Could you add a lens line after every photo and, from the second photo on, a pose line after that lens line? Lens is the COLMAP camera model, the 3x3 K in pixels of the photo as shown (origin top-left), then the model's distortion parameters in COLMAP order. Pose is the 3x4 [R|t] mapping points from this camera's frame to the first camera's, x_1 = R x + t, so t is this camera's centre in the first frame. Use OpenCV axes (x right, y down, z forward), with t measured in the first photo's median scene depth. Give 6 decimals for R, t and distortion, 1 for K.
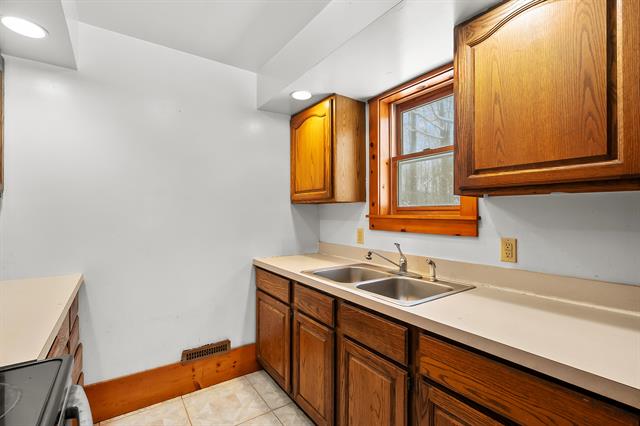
lens RADIAL K [[292.3, 0, 318.0], [0, 292.3, 211.6], [0, 0, 1]] dist [0.002658, 0.000735]
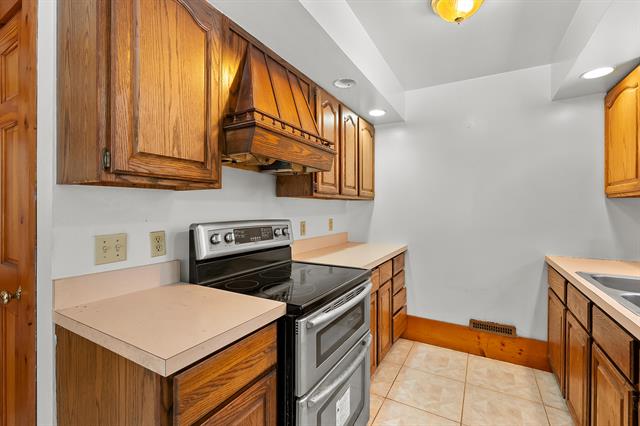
lens RADIAL K [[292.3, 0, 319.1], [0, 292.3, 210.5], [0, 0, 1]] dist [0.002658, 0.000735]
pose [[0.435474, 0.007057, -0.900173, 0.355486], [-0.002784, 0.999975, 0.006493, 0.006439], [0.900197, -0.000321, 0.435483, -0.118734]]
